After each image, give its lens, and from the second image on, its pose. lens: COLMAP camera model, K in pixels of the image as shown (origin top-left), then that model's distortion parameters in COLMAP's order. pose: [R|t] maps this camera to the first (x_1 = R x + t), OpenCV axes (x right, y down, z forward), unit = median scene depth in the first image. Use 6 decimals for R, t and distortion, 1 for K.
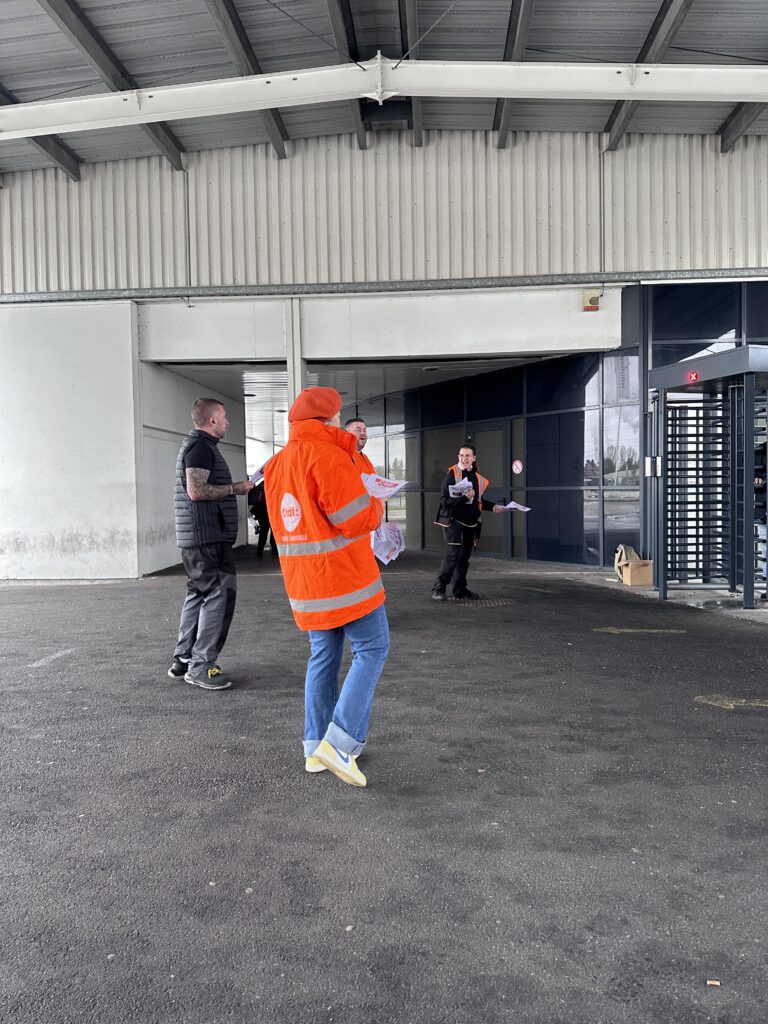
lens RADIAL K [[724.0, 0, 384.0], [0, 724.0, 512.0], [0, 0, 1]] dist [0.060042, -0.073930]
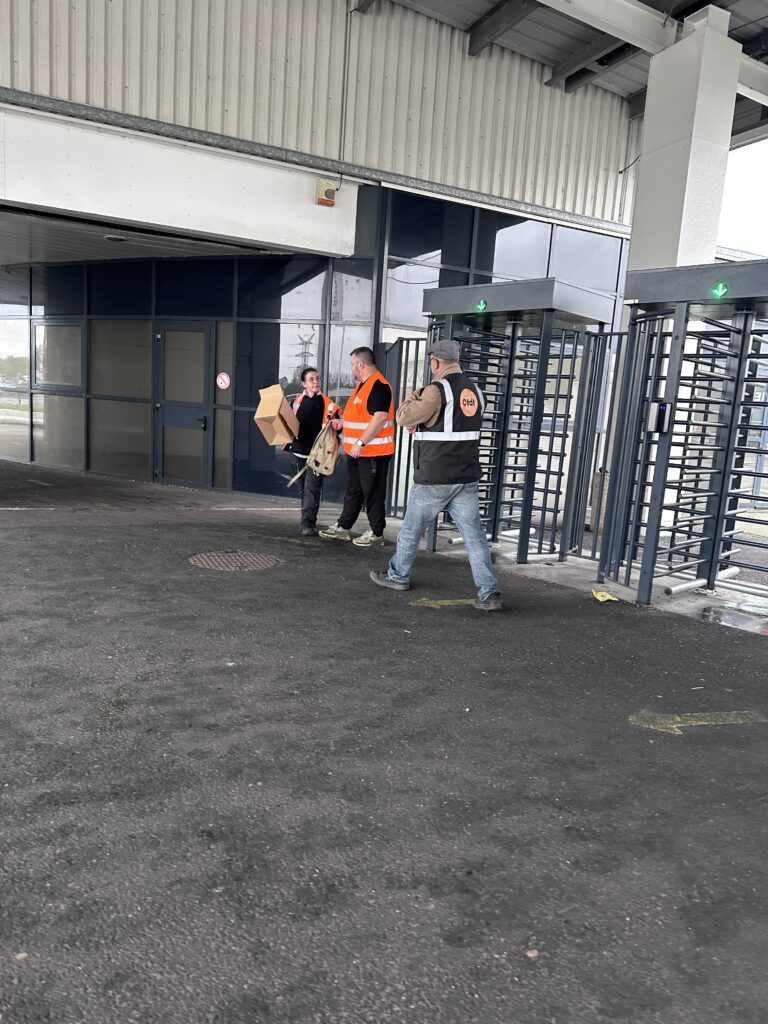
lens RADIAL K [[724.0, 0, 384.0], [0, 724.0, 512.0], [0, 0, 1]] dist [0.060042, -0.073930]
pose [[0.869266, 0.000226, 0.494344, -0.079207], [-0.062926, 0.991916, 0.110197, -0.017010], [-0.490323, -0.126898, 0.862253, 0.179129]]
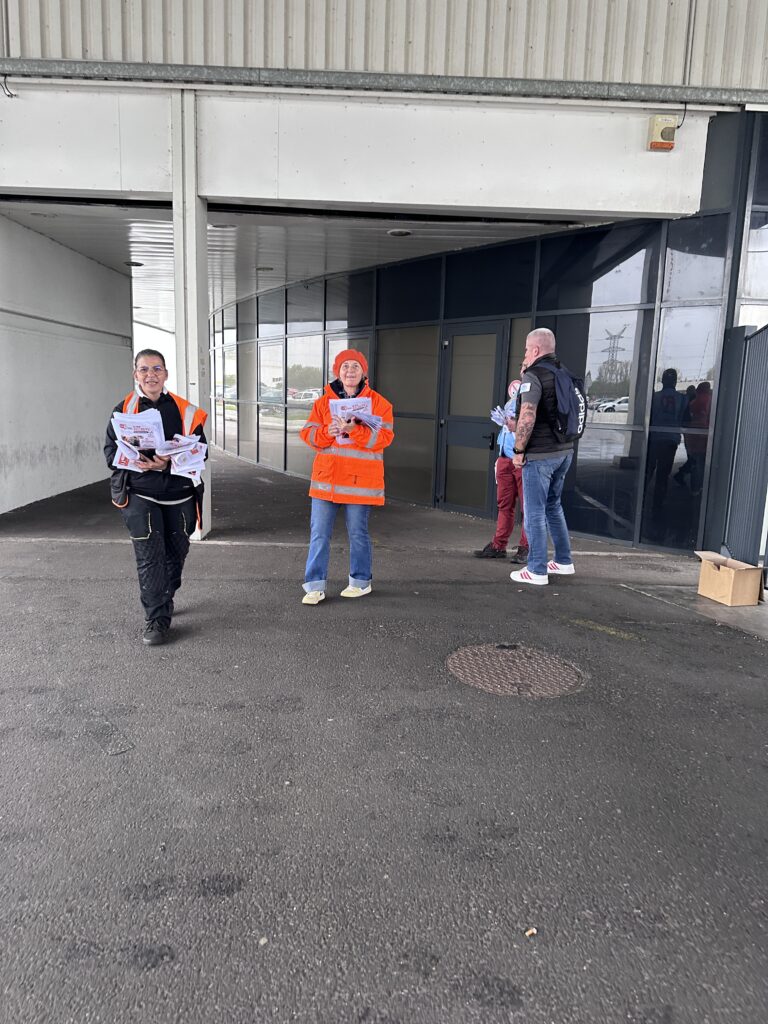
lens RADIAL K [[709.4, 0, 384.0], [0, 709.4, 512.0], [0, 0, 1]] dist [0.064825, -0.068182]
pose [[0.993987, 0.027957, 0.105873, -0.014351], [-0.042322, 0.989809, 0.135970, -0.037616], [-0.100992, -0.139634, 0.985040, 0.355596]]
